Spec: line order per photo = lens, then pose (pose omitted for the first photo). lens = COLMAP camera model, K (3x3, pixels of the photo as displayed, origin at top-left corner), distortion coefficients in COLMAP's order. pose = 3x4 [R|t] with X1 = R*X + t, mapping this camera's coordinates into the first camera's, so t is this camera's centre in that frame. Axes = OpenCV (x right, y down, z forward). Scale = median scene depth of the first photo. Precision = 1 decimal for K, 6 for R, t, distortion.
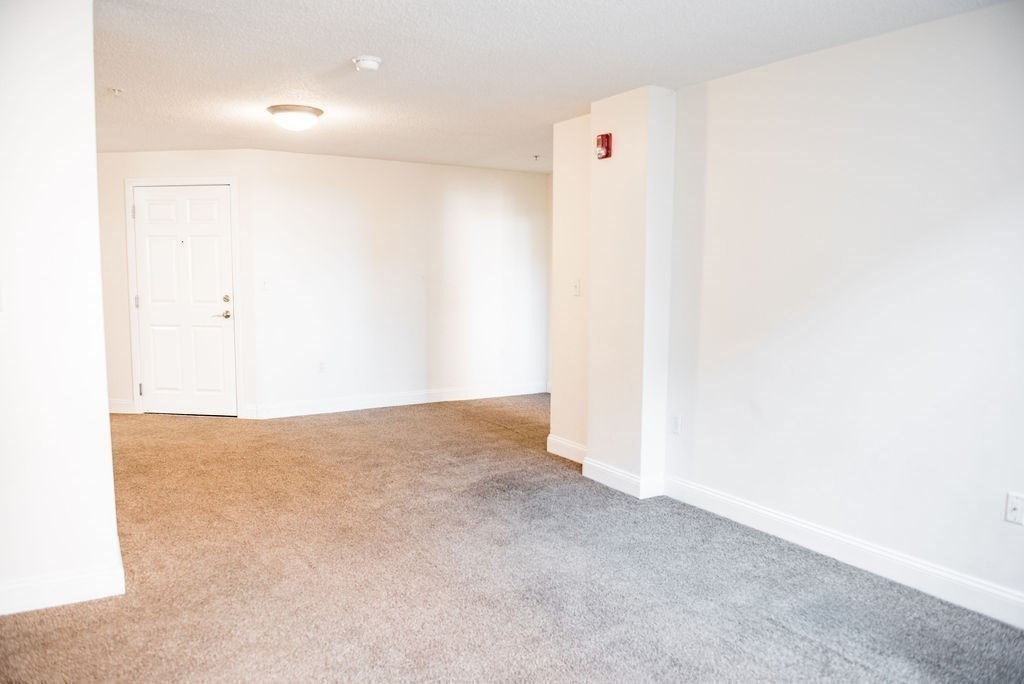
lens RADIAL K [[727.5, 0, 520.4], [0, 727.5, 345.3], [0, 0, 1]] dist [-0.046894, -0.007624]
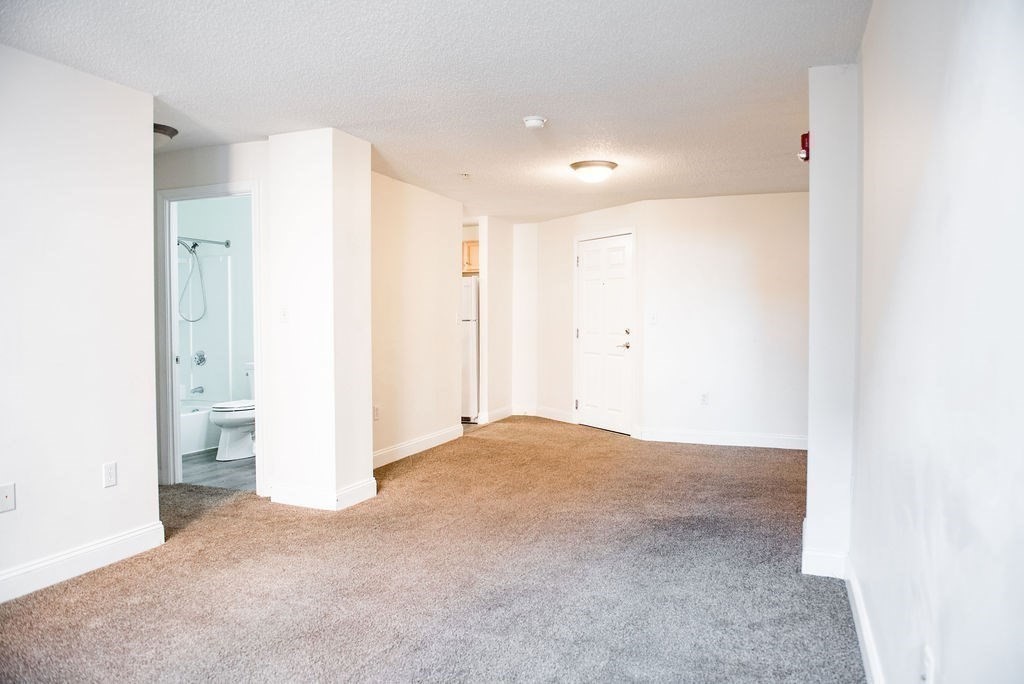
lens RADIAL K [[727.5, 0, 521.6], [0, 727.5, 341.7], [0, 0, 1]] dist [-0.046894, -0.007624]
pose [[0.605421, 0.024939, -0.795514, 0.549541], [-0.086004, 0.995706, -0.034238, 0.007561], [0.791245, 0.089146, 0.604967, 0.221760]]
